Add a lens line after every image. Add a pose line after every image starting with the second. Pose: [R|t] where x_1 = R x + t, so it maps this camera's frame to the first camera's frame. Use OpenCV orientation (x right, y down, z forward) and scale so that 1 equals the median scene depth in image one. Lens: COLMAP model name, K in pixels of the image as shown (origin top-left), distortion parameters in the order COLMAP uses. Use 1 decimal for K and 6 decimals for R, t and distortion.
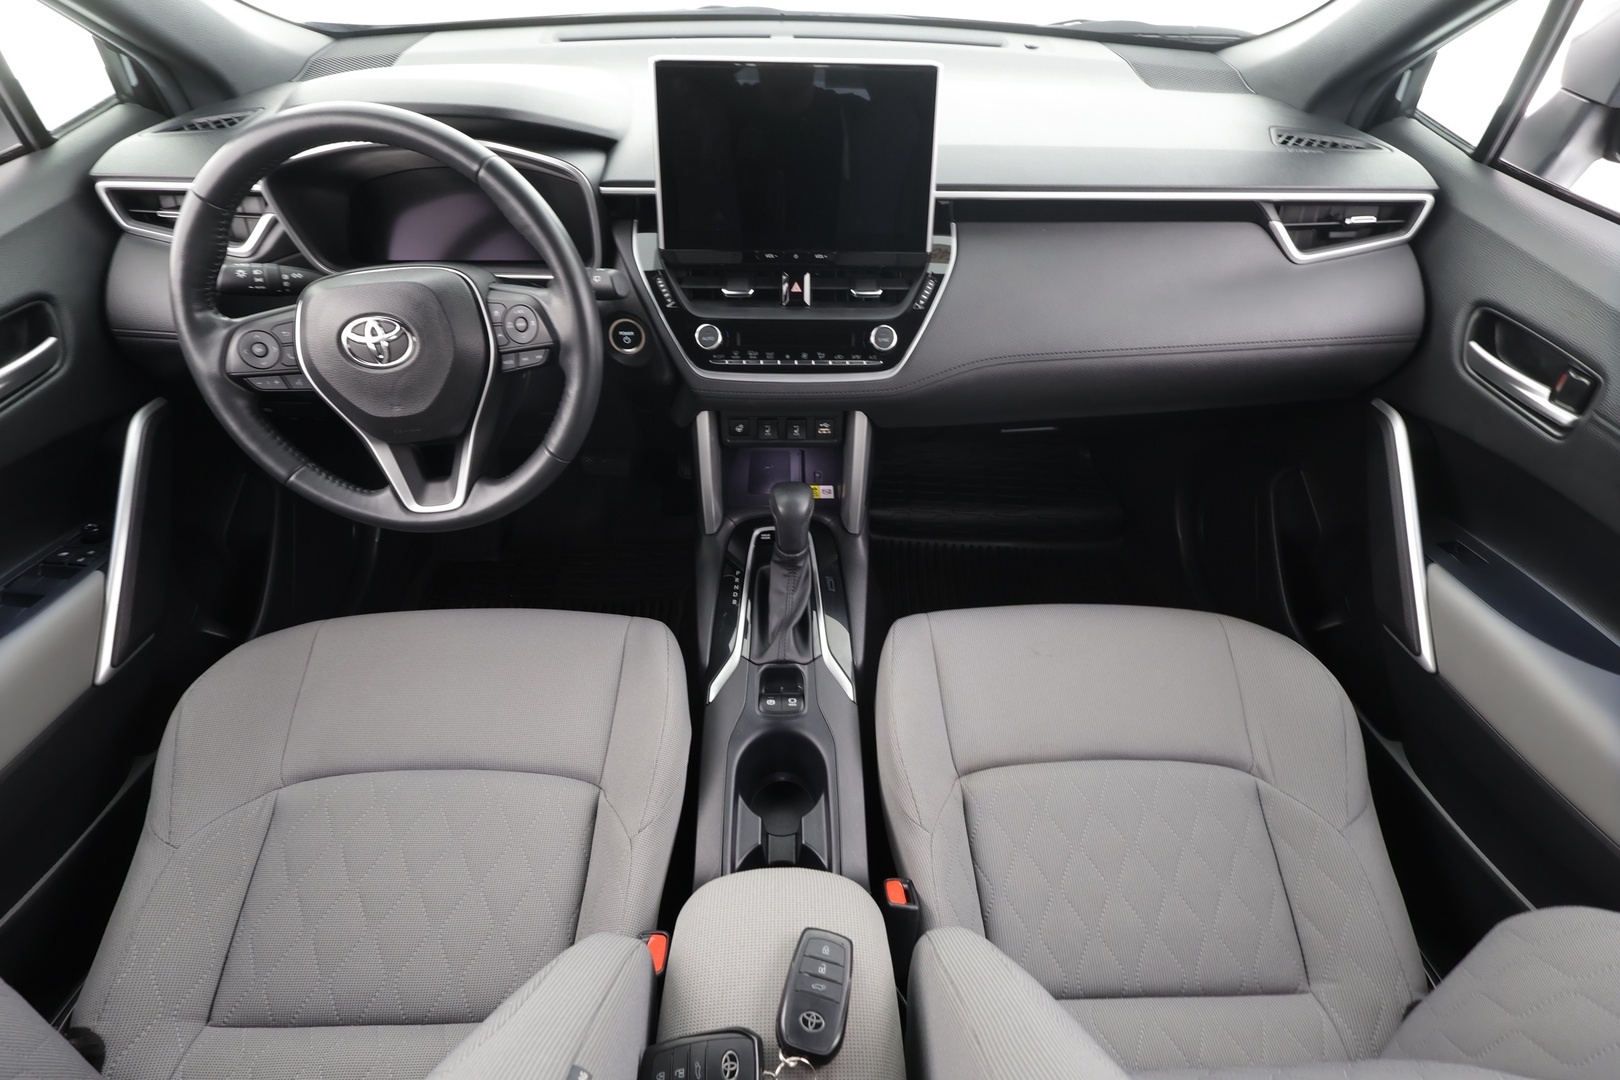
lens RADIAL K [[780.8, 0, 810.0], [0, 780.8, 540.0], [0, 0, 1]] dist [0.000381, 0.010676]
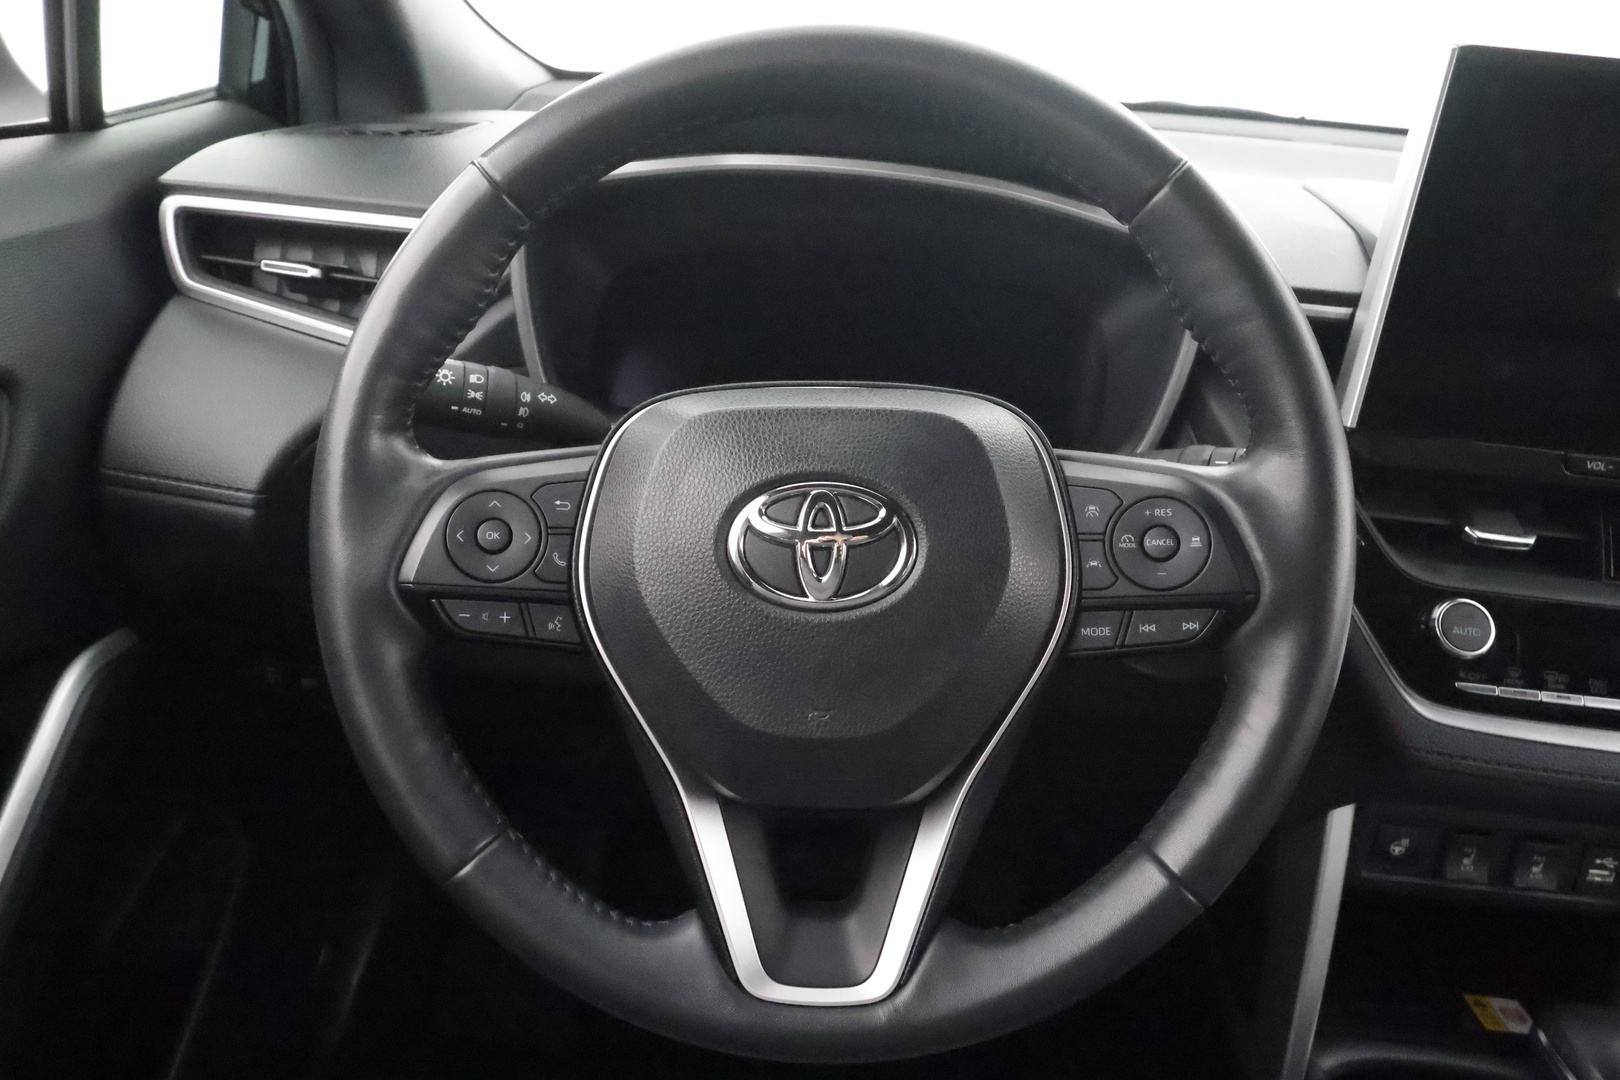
lens RADIAL K [[1193.2, 0, 810.0], [0, 1193.2, 540.0], [0, 0, 1]] dist [0.009964, 0.004878]
pose [[0.993945, 0.105845, -0.029498, -0.493903], [-0.109451, 0.930049, -0.350757, -0.041430], [-0.009691, 0.351861, 0.936002, 0.403392]]
